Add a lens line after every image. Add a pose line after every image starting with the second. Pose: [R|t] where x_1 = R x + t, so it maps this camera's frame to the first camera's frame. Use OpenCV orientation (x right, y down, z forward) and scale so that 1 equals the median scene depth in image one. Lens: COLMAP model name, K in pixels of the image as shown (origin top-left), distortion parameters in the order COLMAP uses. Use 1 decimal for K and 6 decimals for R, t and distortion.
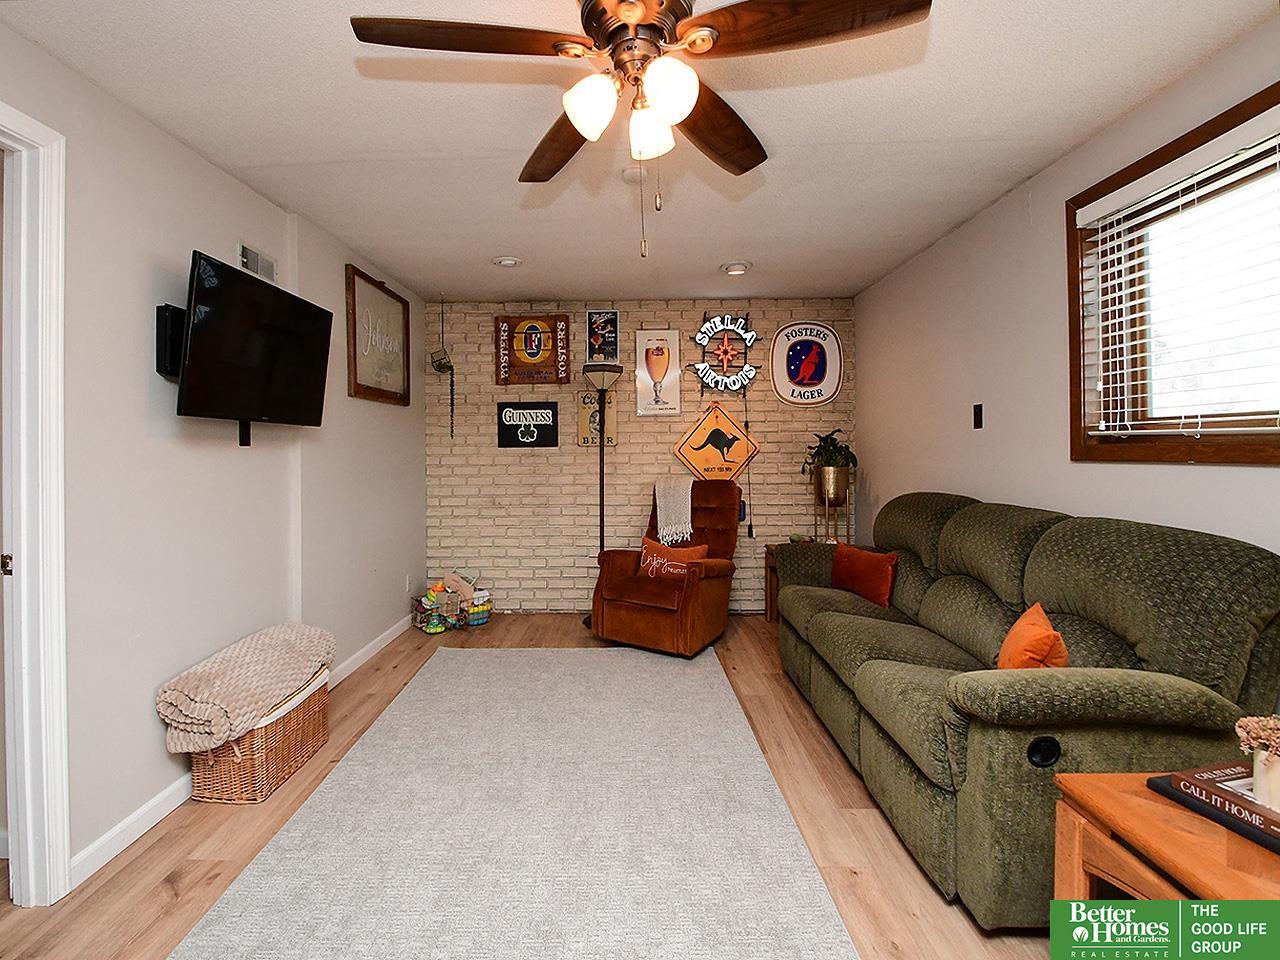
lens RADIAL K [[584.2, 0, 637.8], [0, 584.2, 440.2], [0, 0, 1]] dist [-0.002518, -0.000409]
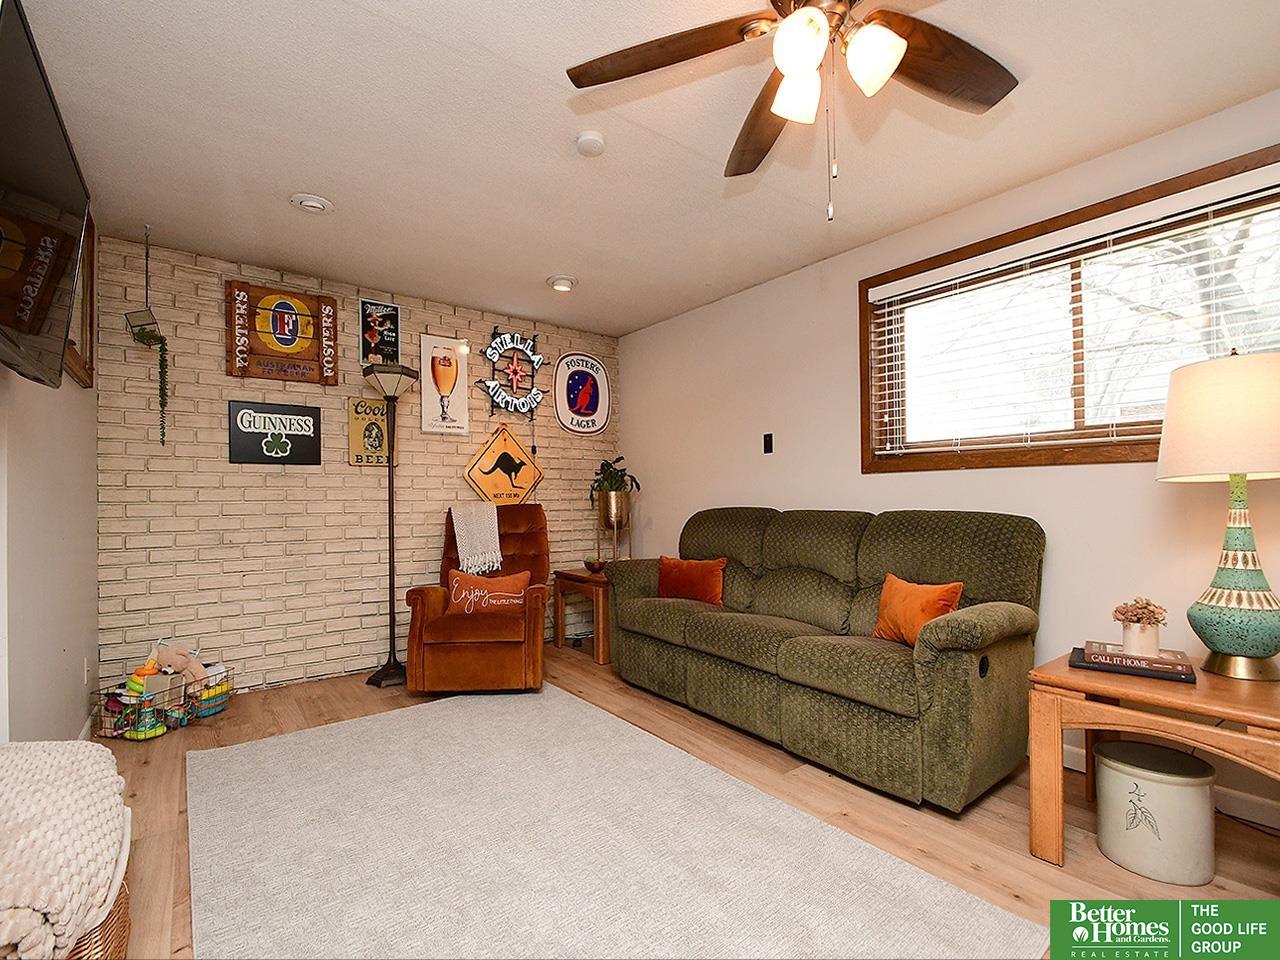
lens RADIAL K [[572.5, 0, 634.5], [0, 572.5, 487.1], [0, 0, 1]] dist [-0.001455, -0.000728]
pose [[0.800820, 0.009443, 0.598831, -0.257159], [-0.006027, 0.999952, -0.007708, 0.043675], [-0.598875, 0.002564, 0.800839, 0.139908]]
